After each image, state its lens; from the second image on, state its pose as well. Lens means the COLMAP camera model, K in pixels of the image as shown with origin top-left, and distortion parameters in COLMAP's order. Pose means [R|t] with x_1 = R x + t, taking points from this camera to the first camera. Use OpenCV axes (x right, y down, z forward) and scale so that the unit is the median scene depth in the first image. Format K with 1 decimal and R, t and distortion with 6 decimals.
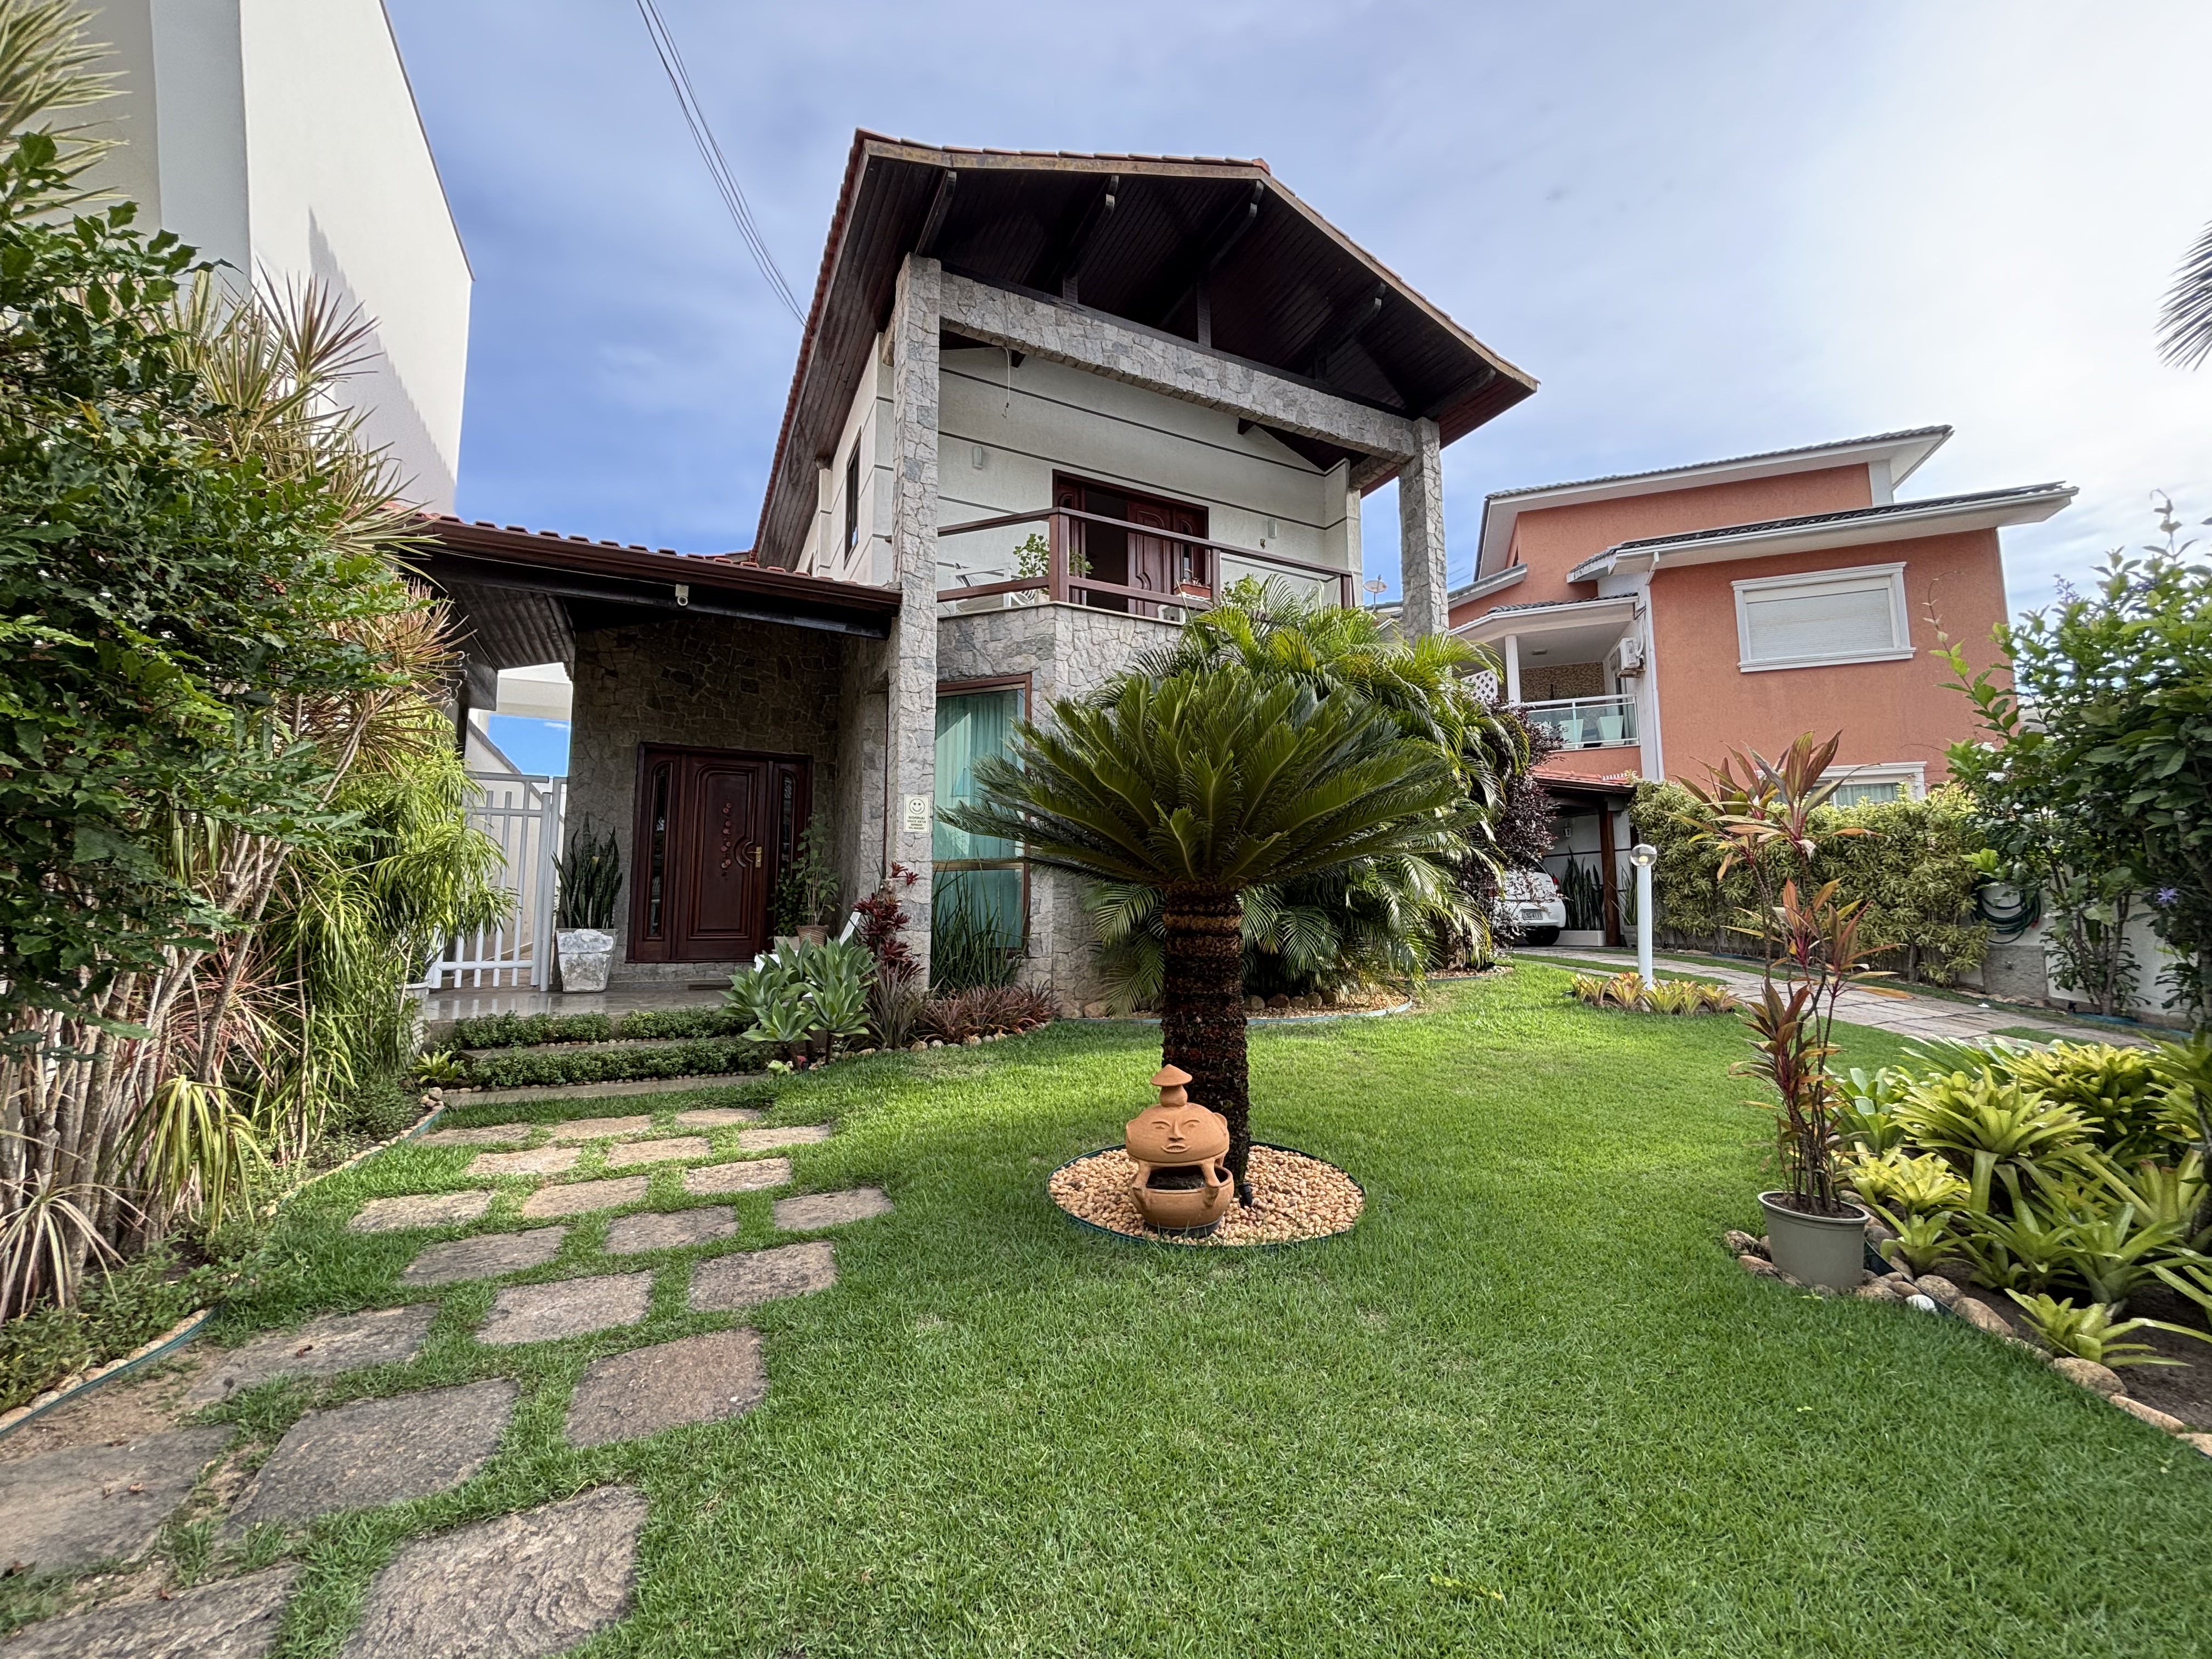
lens RADIAL K [[893.9, 0, 1105.5], [0, 893.9, 827.5], [0, 0, 1]] dist [0.004417, -0.001601]
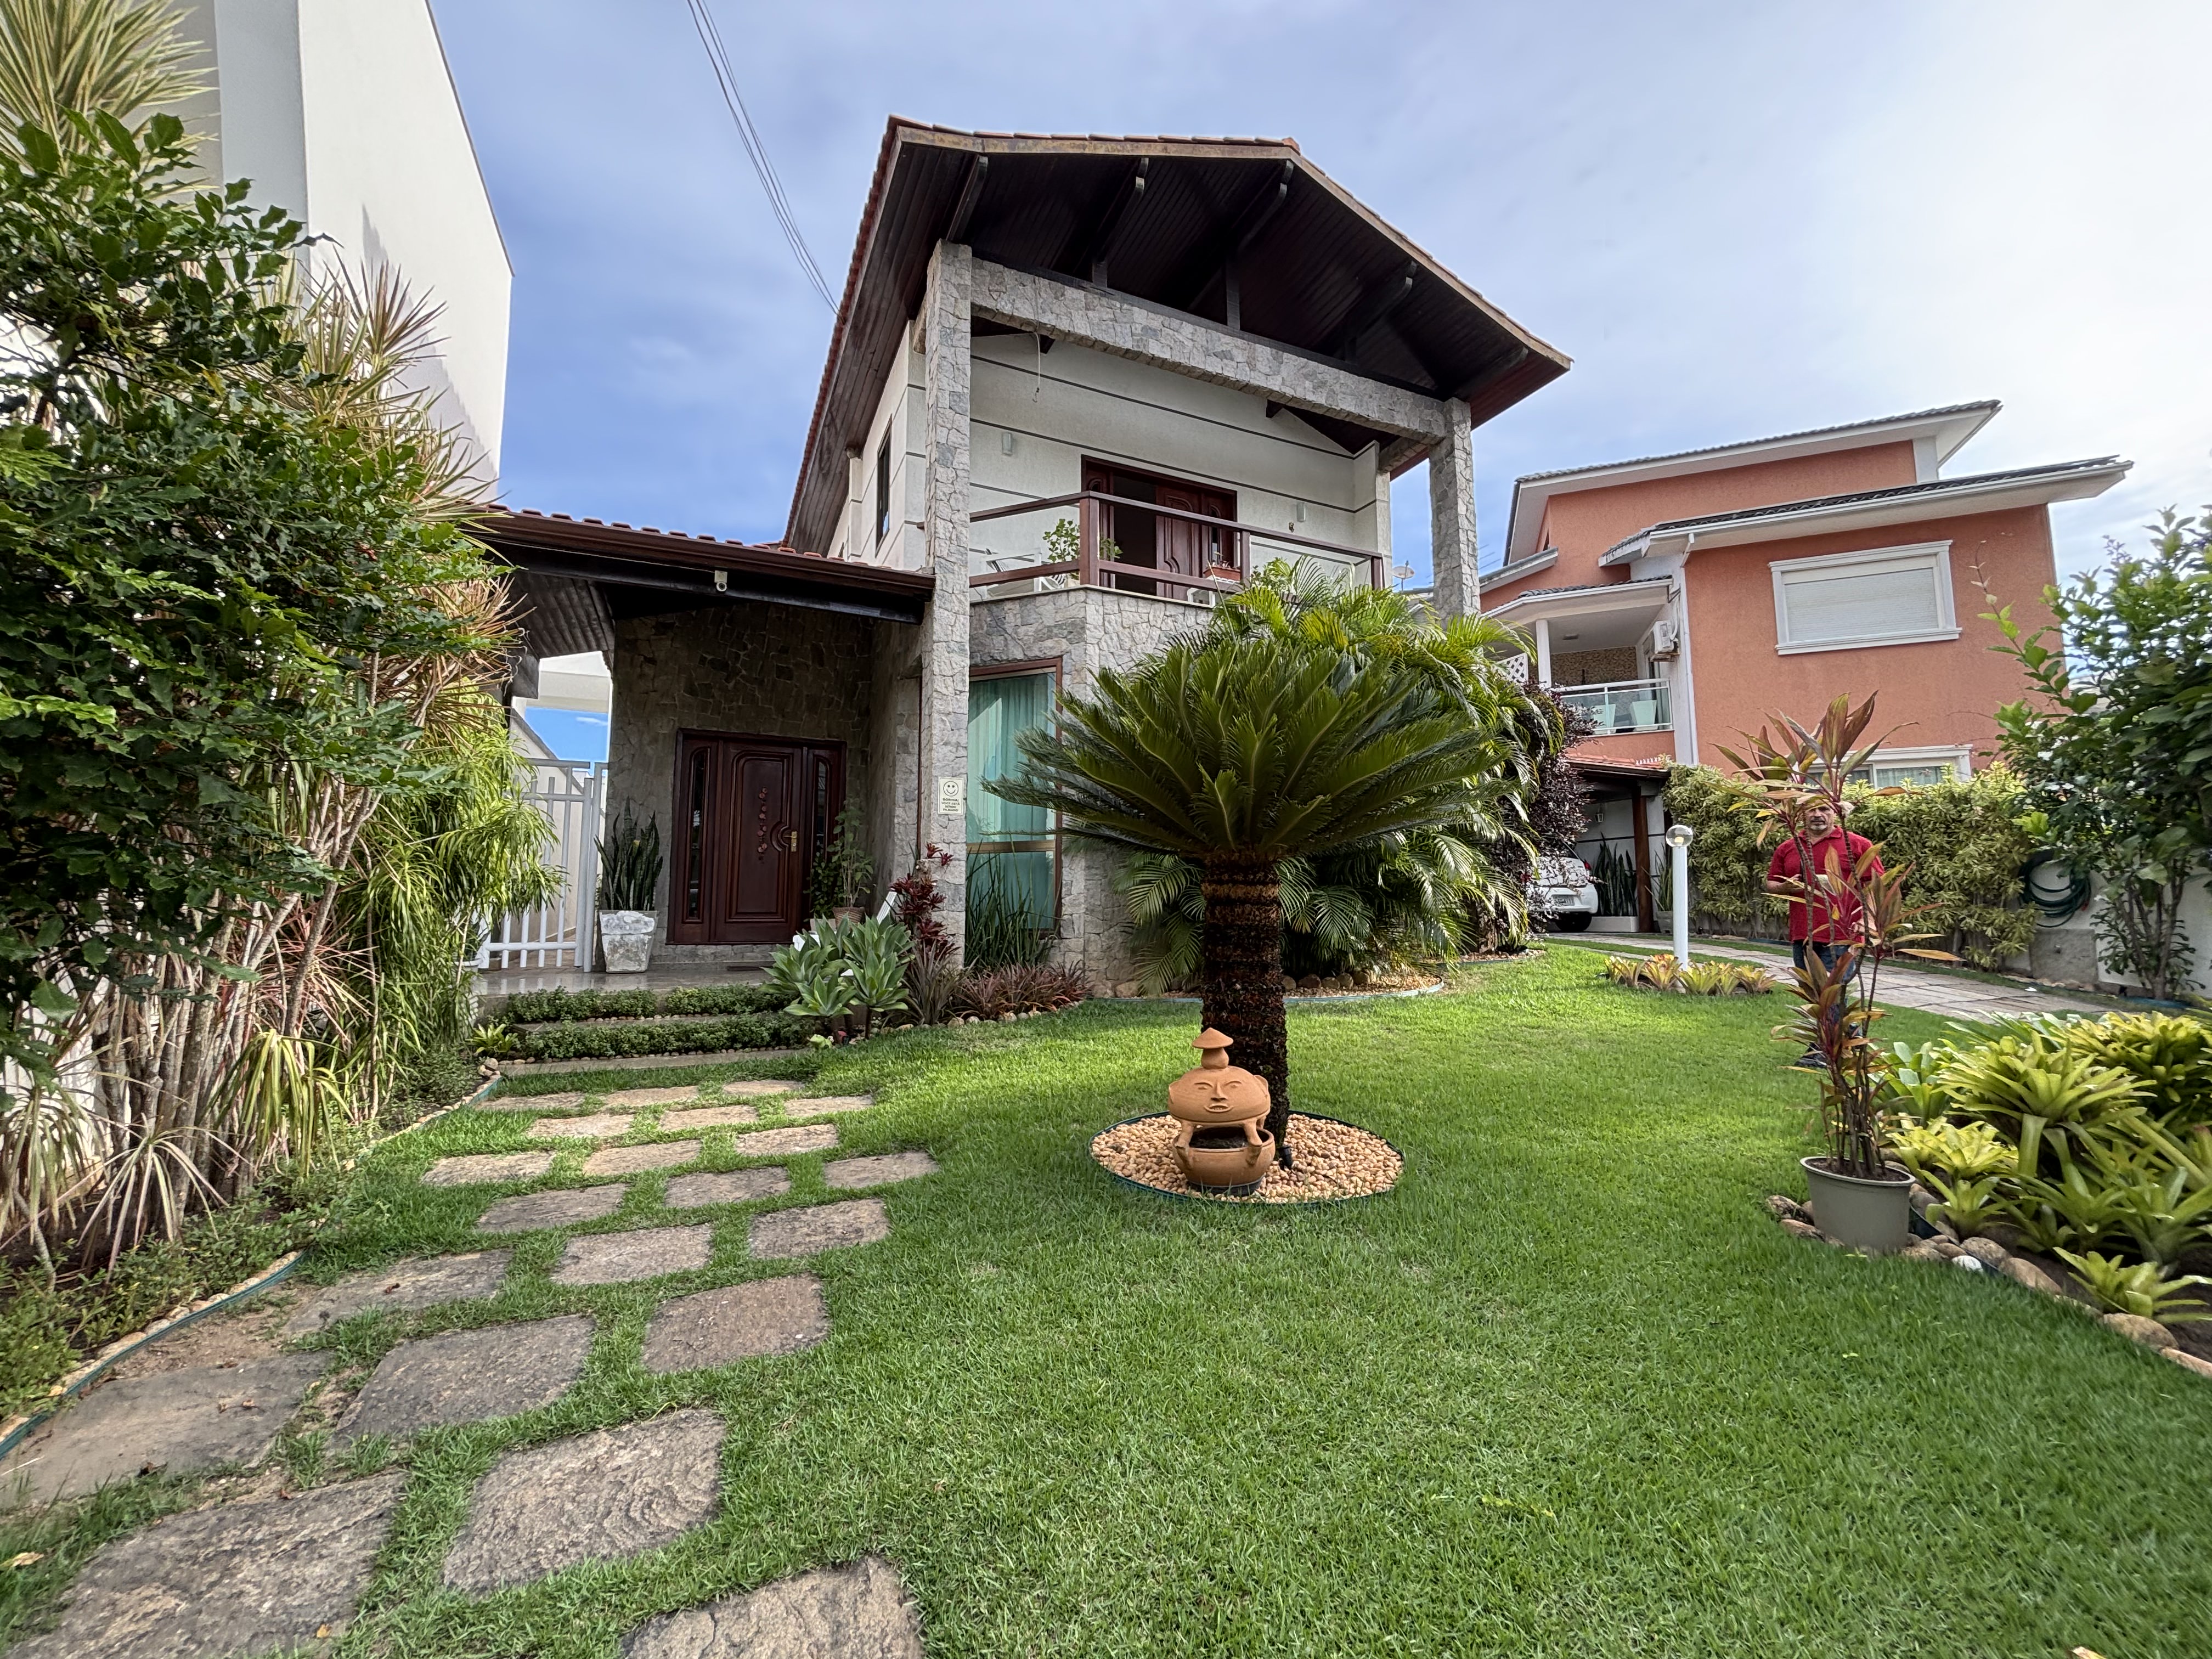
lens RADIAL K [[893.9, 0, 1106.0], [0, 893.9, 827.9], [0, 0, 1]] dist [0.004417, -0.001601]
pose [[0.999672, -0.002528, -0.025471, -0.017125], [0.002756, 0.999956, 0.008918, 0.022104], [0.025447, -0.008985, 0.999636, -0.014386]]
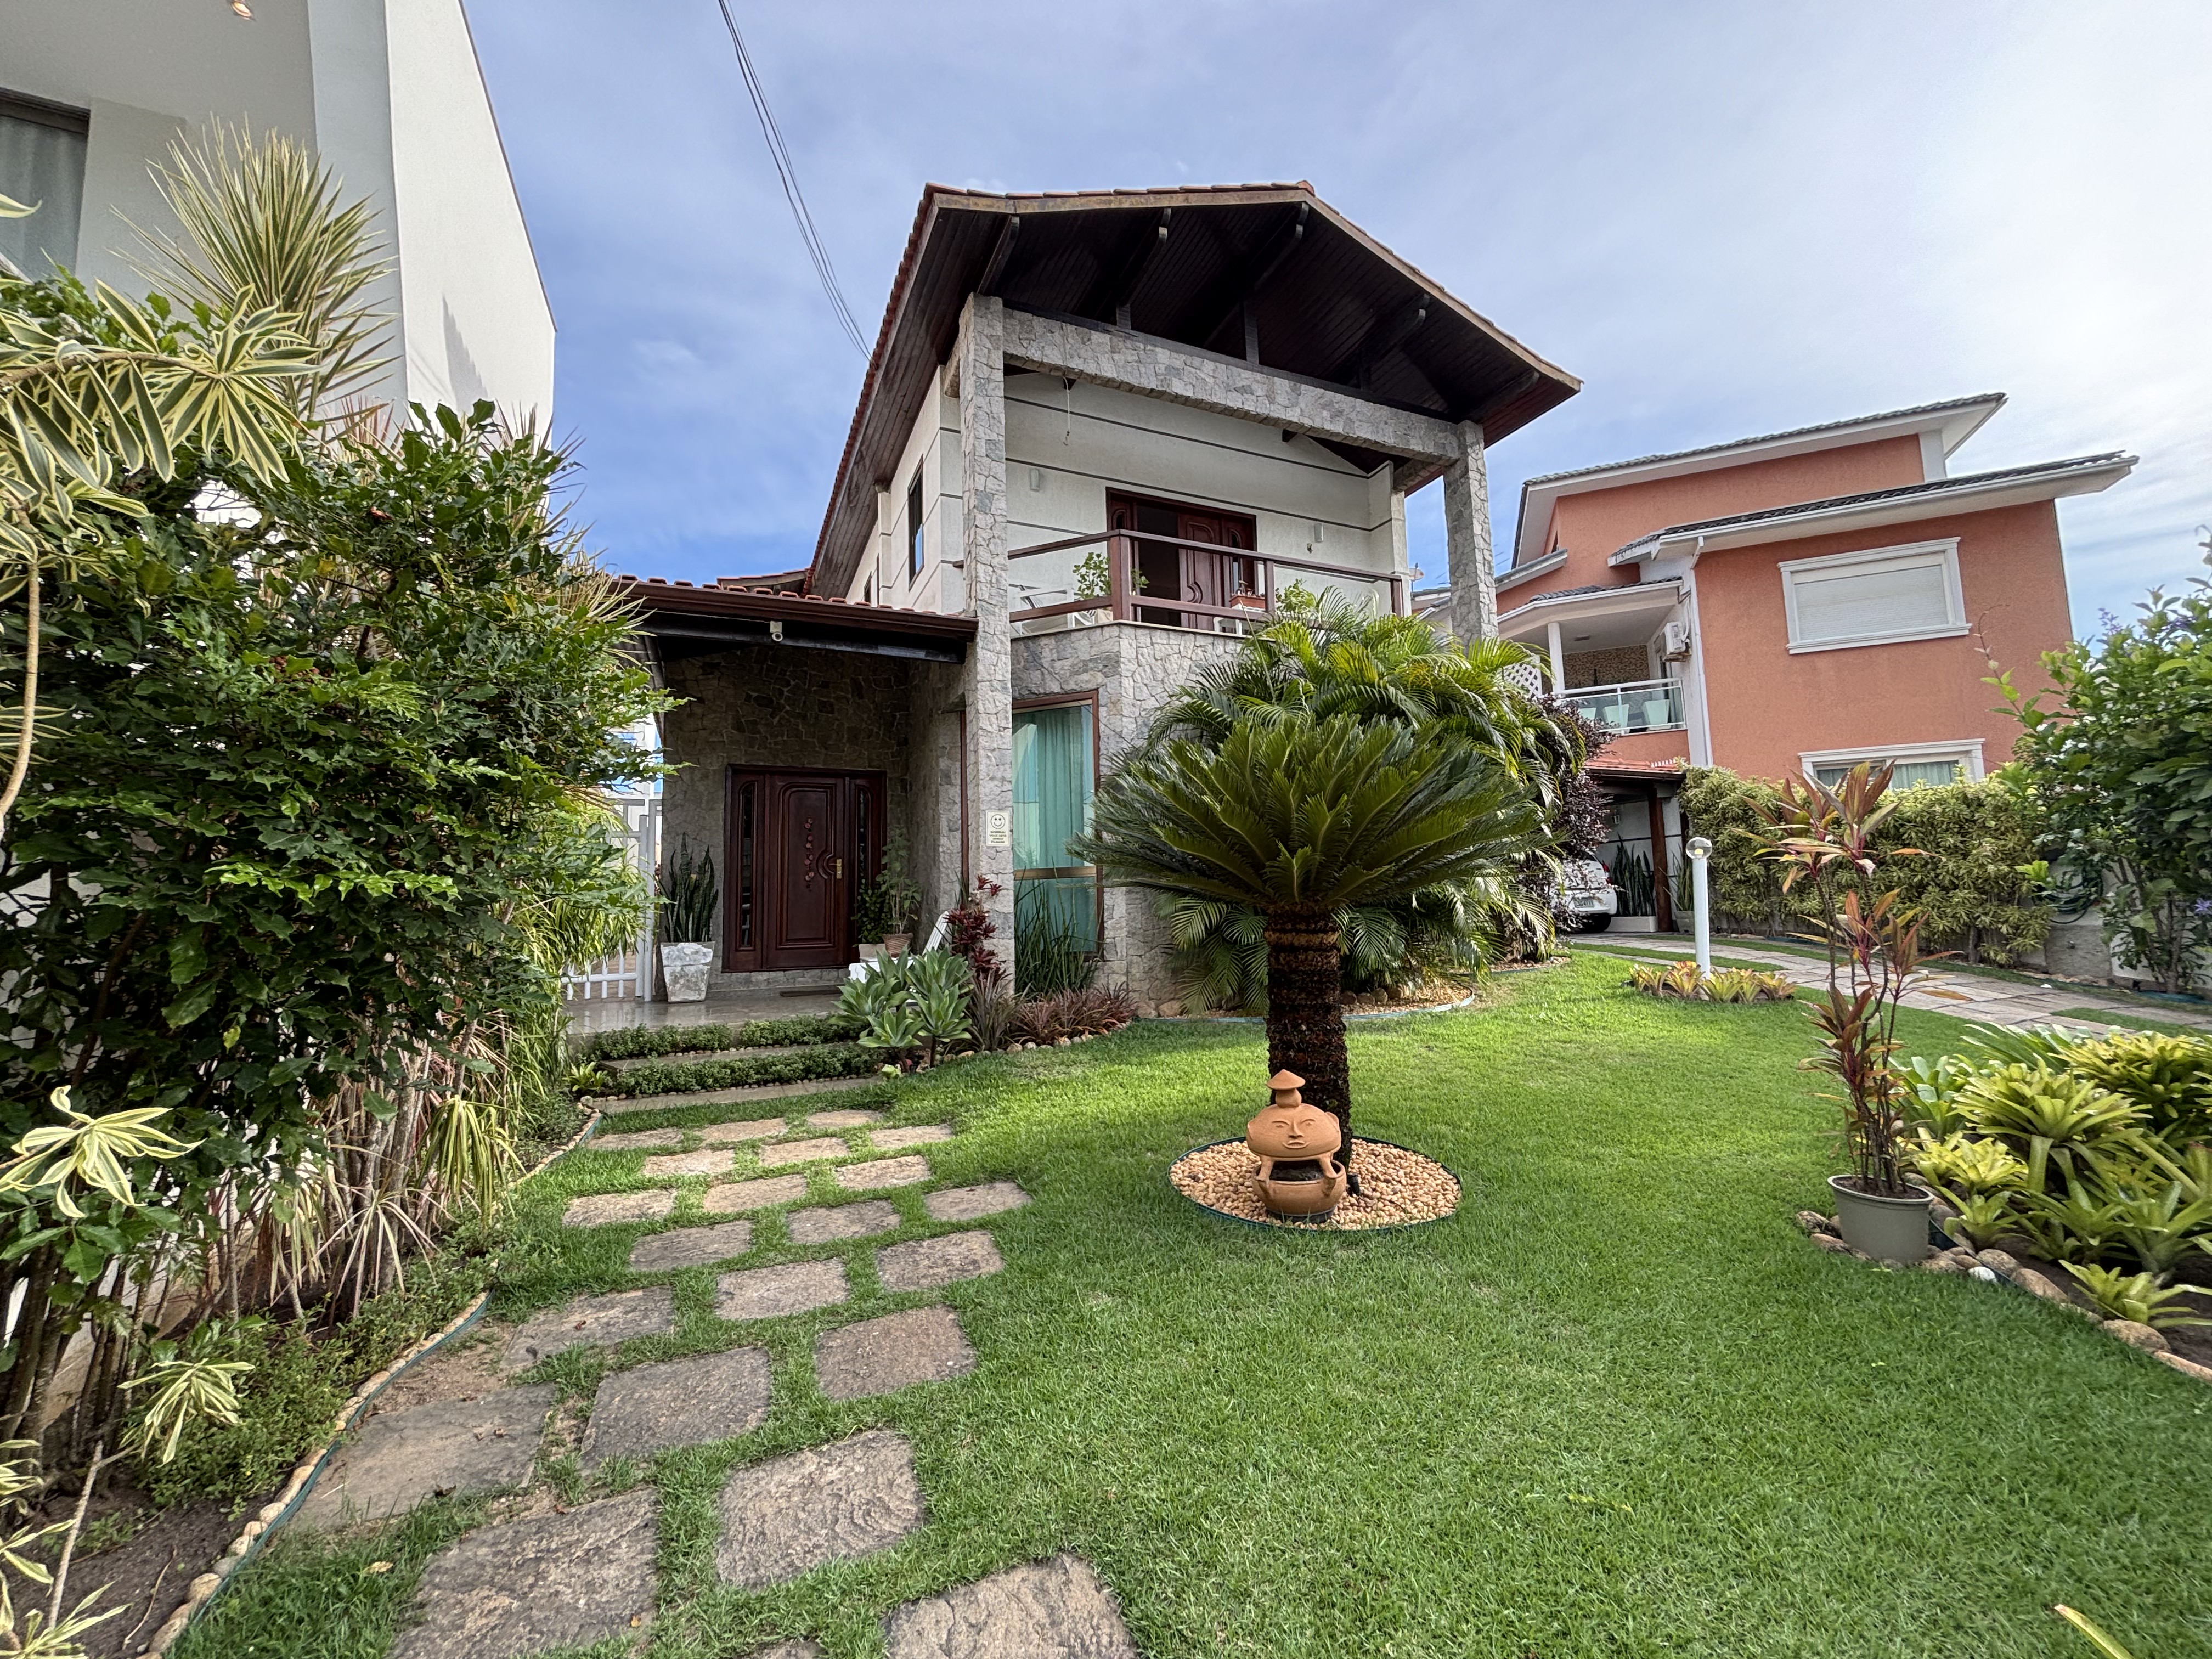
lens RADIAL K [[893.9, 0, 1106.1], [0, 893.9, 829.0], [0, 0, 1]] dist [0.004417, -0.001601]
pose [[0.999028, -0.026953, -0.034891, -0.082011], [0.027394, 0.999550, 0.012211, -0.043441], [0.034546, -0.013155, 0.999317, -0.095119]]
